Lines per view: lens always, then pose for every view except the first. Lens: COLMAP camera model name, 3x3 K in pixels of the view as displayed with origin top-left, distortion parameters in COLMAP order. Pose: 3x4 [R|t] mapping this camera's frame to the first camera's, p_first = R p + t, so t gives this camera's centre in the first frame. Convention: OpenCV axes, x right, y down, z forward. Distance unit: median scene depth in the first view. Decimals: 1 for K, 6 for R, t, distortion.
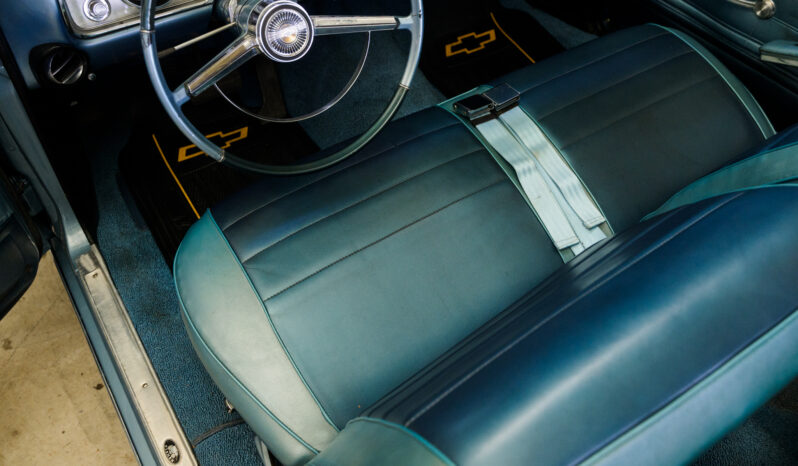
lens RADIAL K [[630.6, 0, 400.8], [0, 630.6, 235.2], [0, 0, 1]] dist [0.004813, -0.005688]
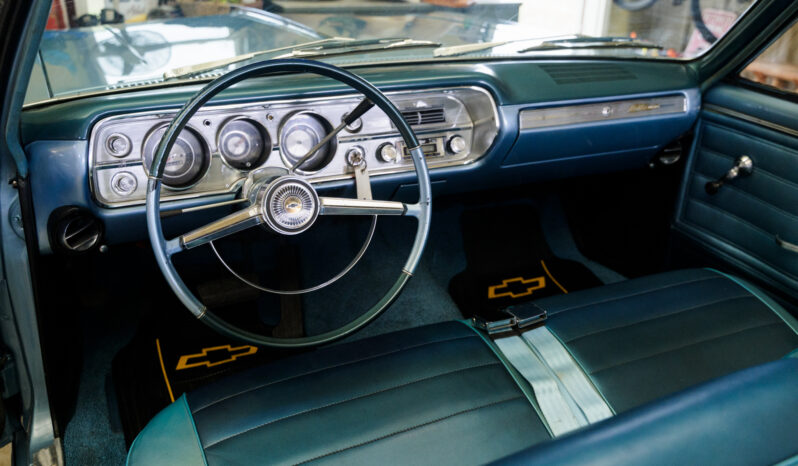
lens RADIAL K [[740.6, 0, 399.0], [0, 740.6, 233.0], [0, 0, 1]] dist [-0.002014, 0.008288]
pose [[0.990751, 0.071270, -0.115467, 0.094242], [-0.113094, 0.903931, -0.412454, 0.138015], [0.074978, 0.421698, 0.903631, -0.029752]]
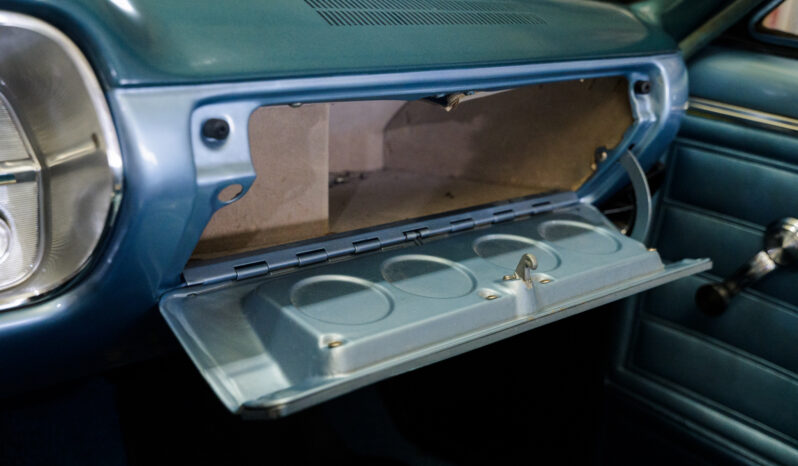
lens RADIAL K [[925.1, 0, 399.0], [0, 925.1, 233.0], [0, 0, 1]] dist [0.001132, 0.001183]
pose [[0.987971, 0.009234, 0.154361, 0.160477], [0.067810, 0.871252, -0.486129, -0.307041], [-0.138976, 0.490749, 0.860146, 0.651654]]
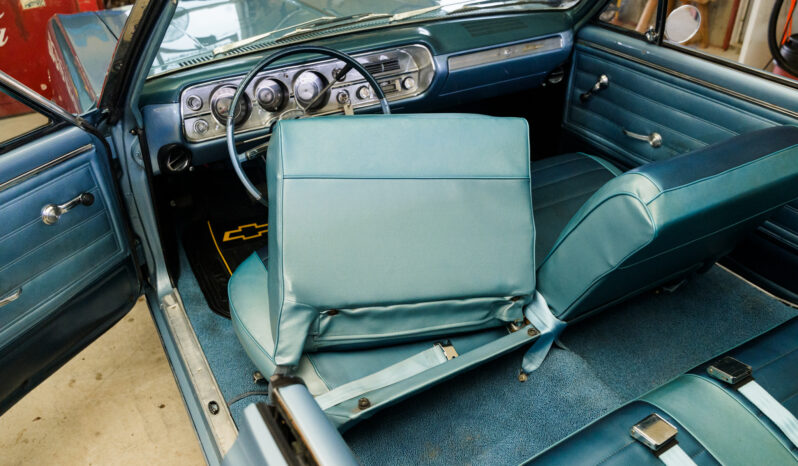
lens RADIAL K [[622.3, 0, 399.0], [0, 622.3, 233.0], [0, 0, 1]] dist [0.004348, -0.007777]
pose [[0.996172, 0.010850, -0.086738, 0.152898], [-0.034383, 0.960917, -0.274693, 0.283544], [0.080368, 0.276623, 0.957612, -0.376379]]
